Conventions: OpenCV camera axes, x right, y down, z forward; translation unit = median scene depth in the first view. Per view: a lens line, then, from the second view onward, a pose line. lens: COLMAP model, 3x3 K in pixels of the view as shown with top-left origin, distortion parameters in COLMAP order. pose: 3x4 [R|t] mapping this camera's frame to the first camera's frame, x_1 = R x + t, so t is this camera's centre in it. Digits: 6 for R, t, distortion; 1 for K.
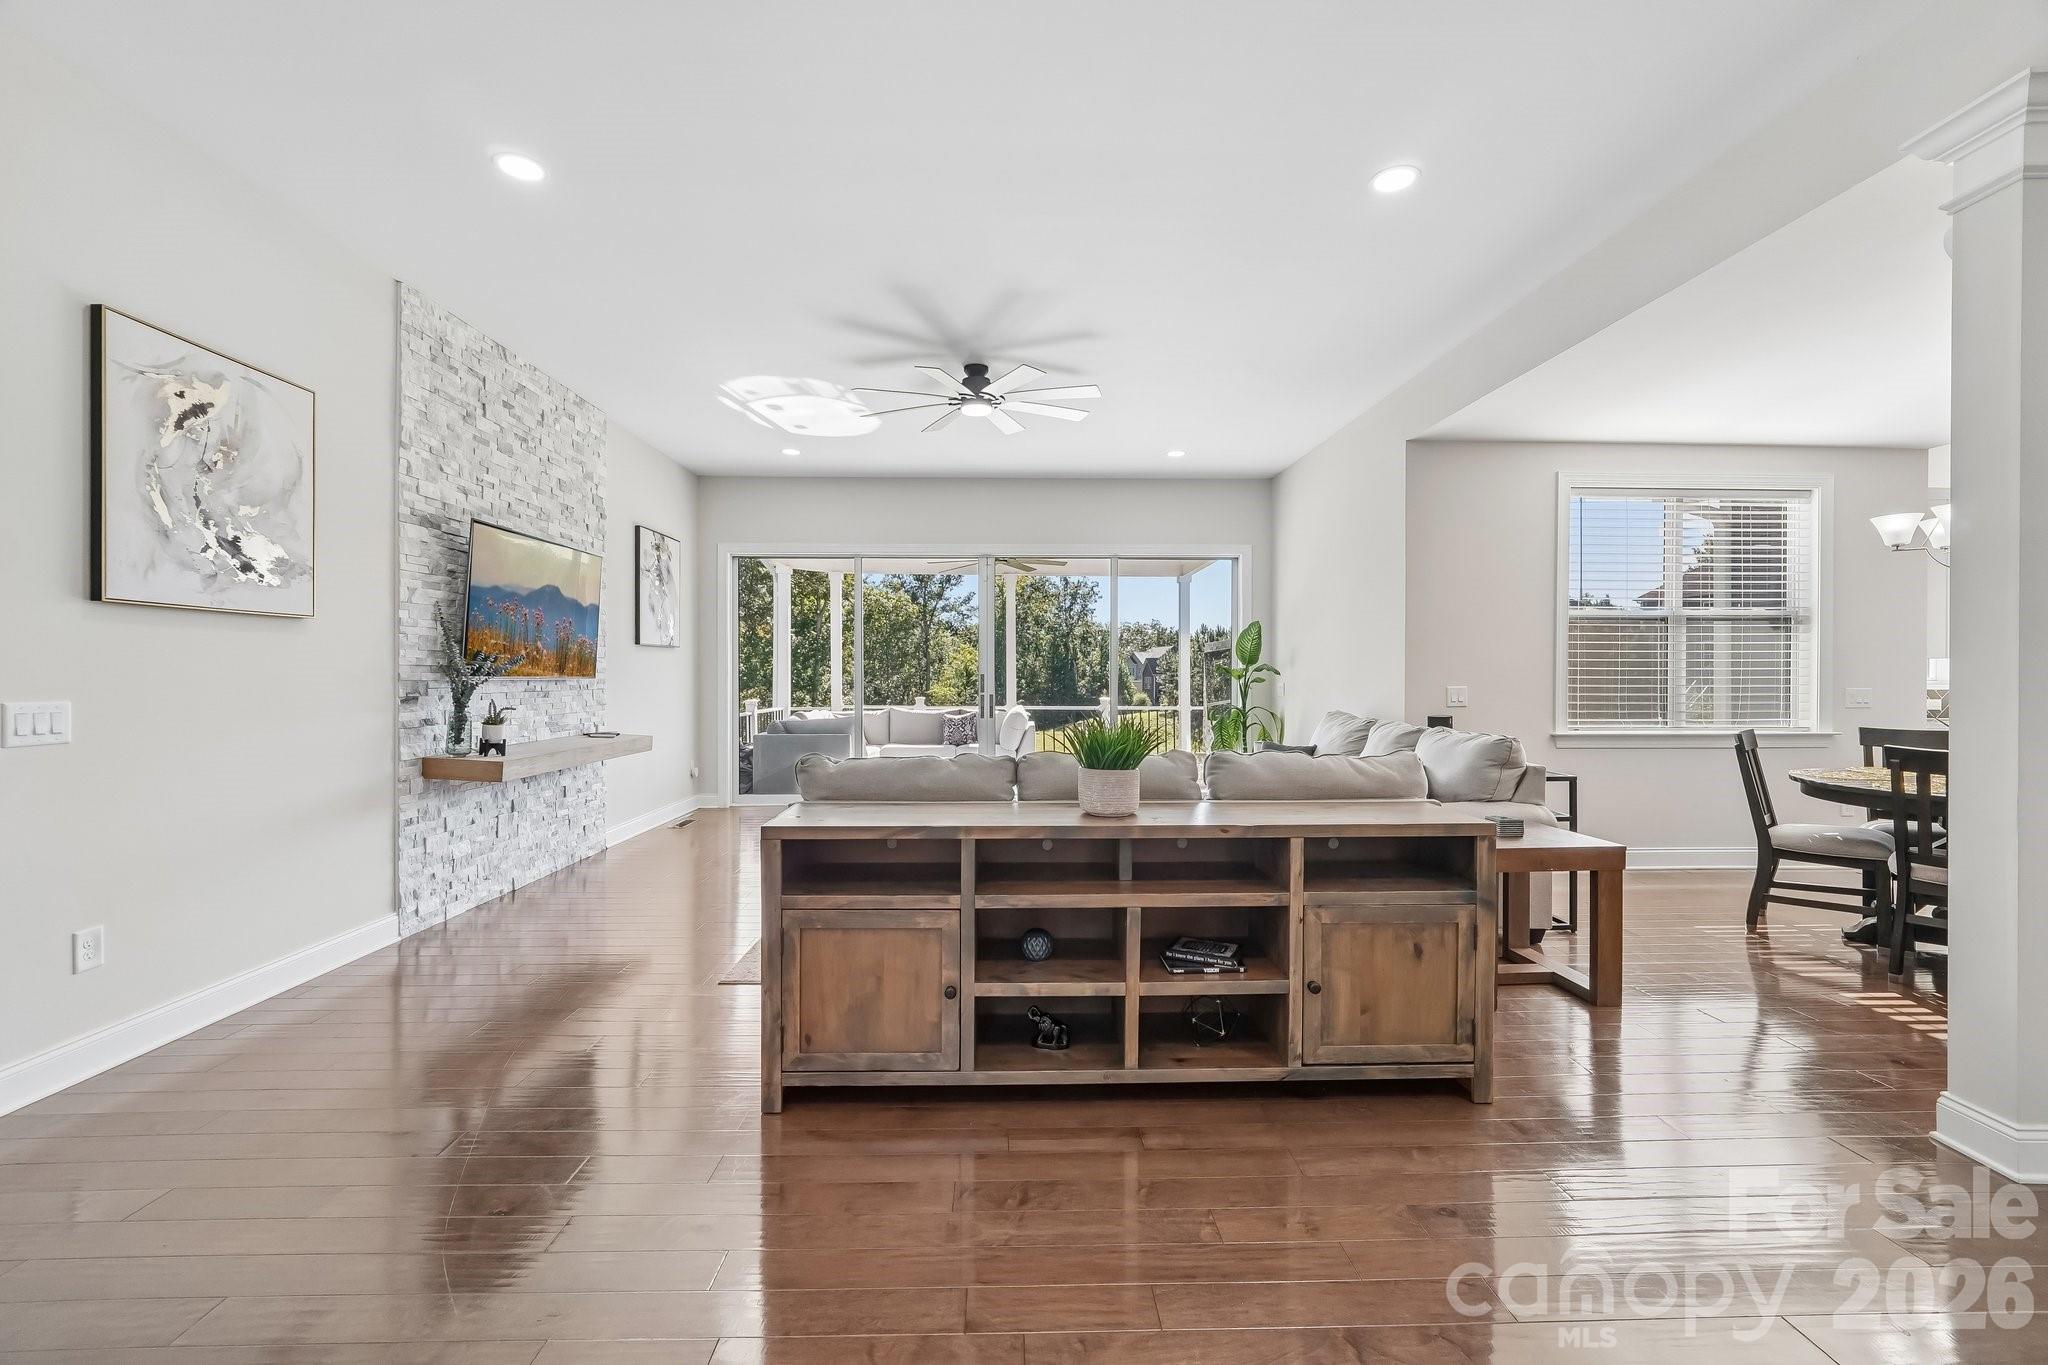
lens RADIAL K [[864.8, 0, 1024.0], [0, 864.8, 682.5], [0, 0, 1]] dist [-0.021158, 0.009343]
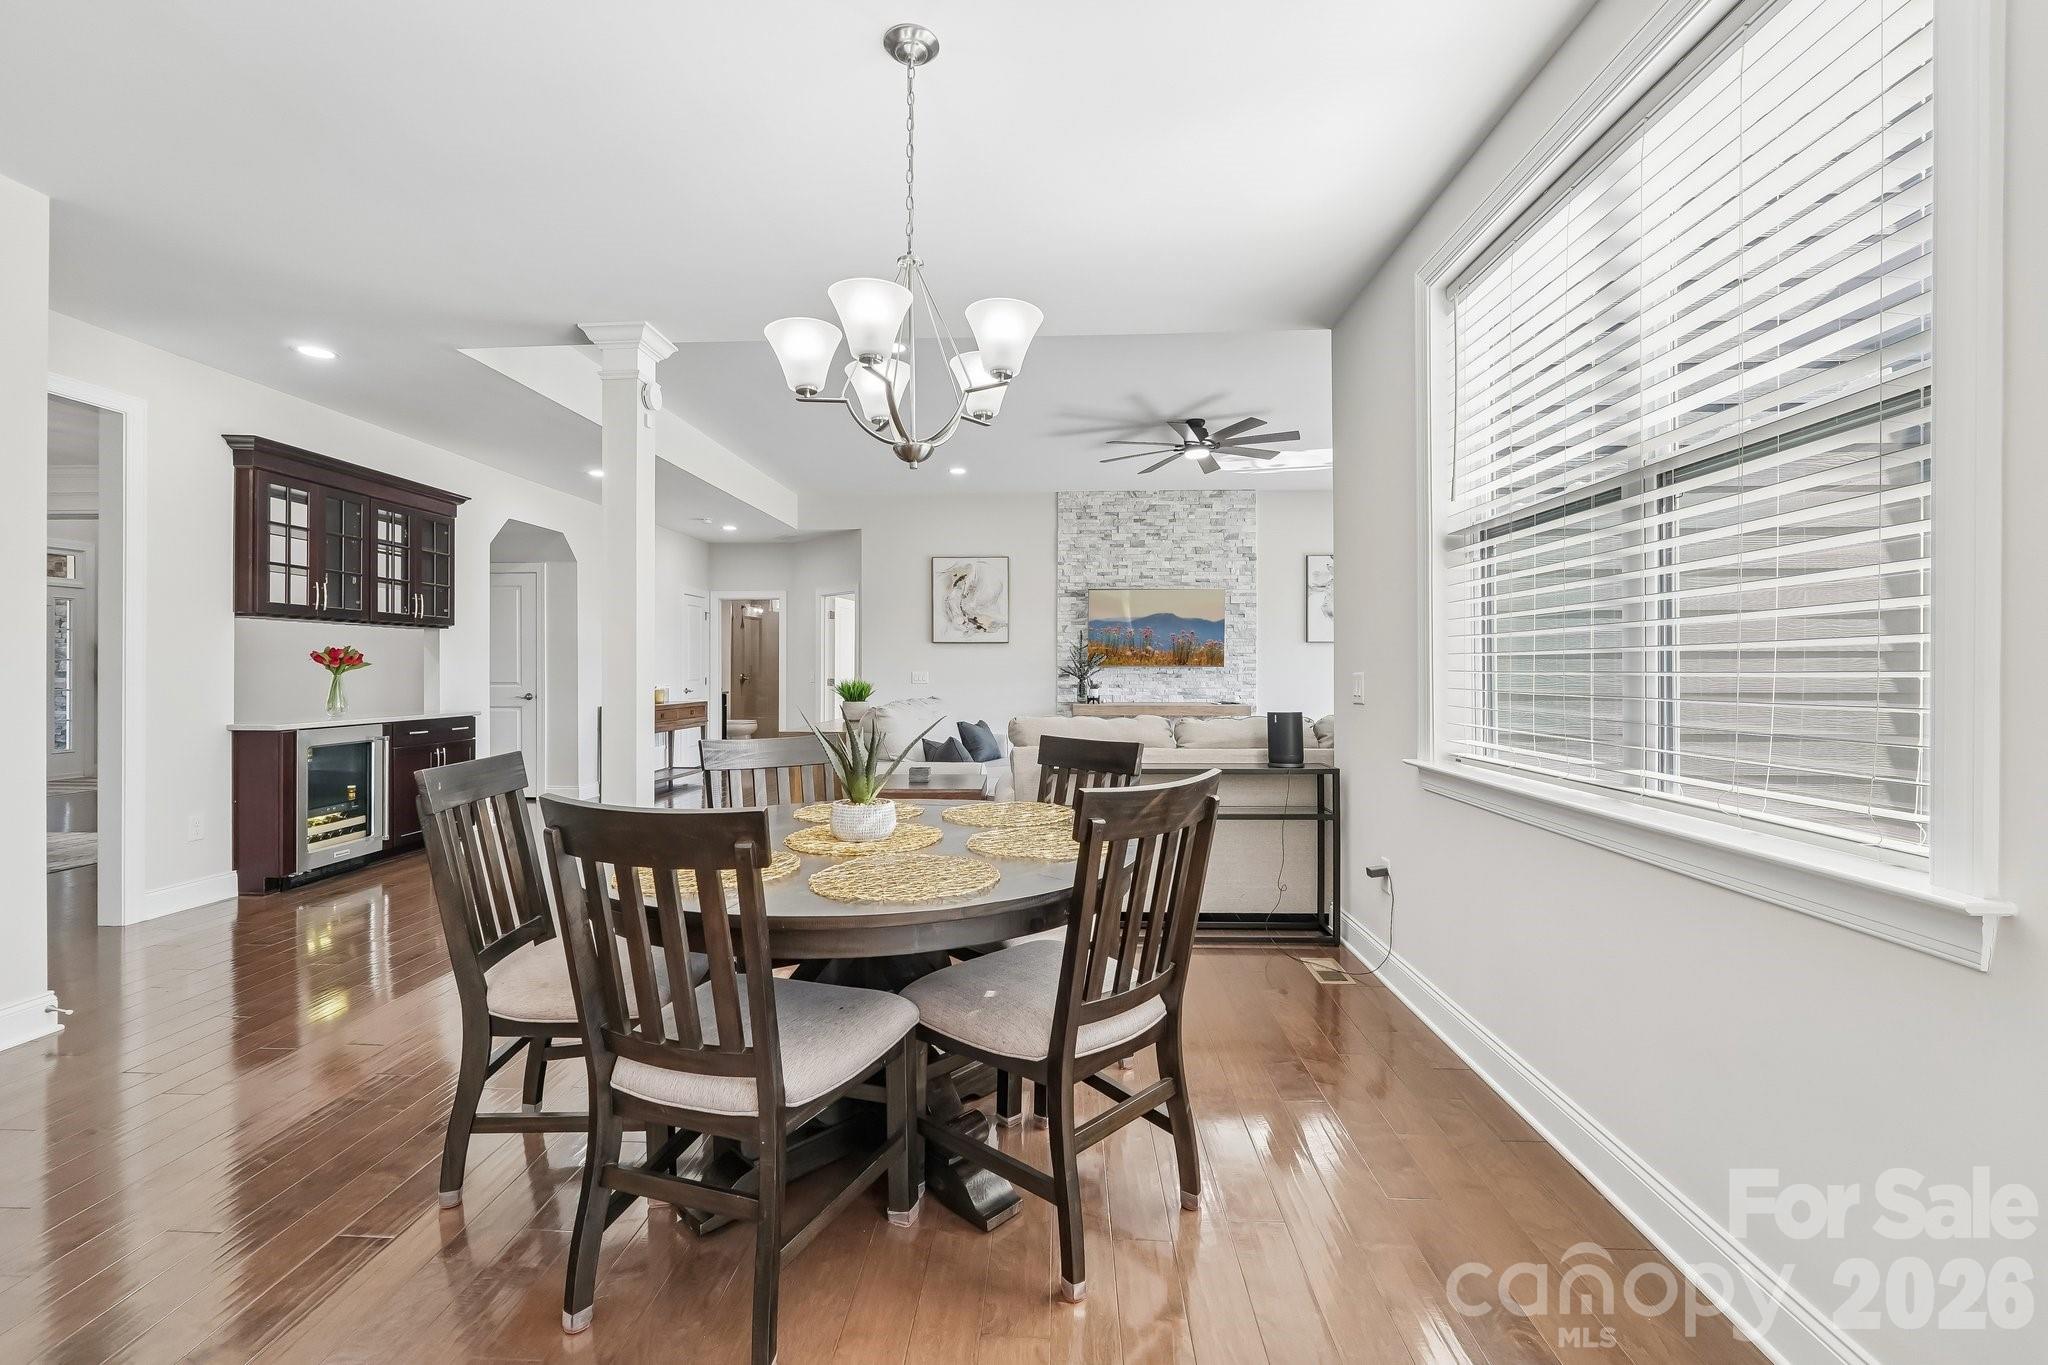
lens RADIAL K [[864.8, 0, 1024.0], [0, 864.8, 682.5], [0, 0, 1]] dist [-0.021158, 0.009343]
pose [[-0.061989, 0.014902, -0.997966, 1.501329], [-0.010694, 0.999821, 0.015594, 0.002784], [0.998020, 0.011639, -0.061818, 1.011580]]
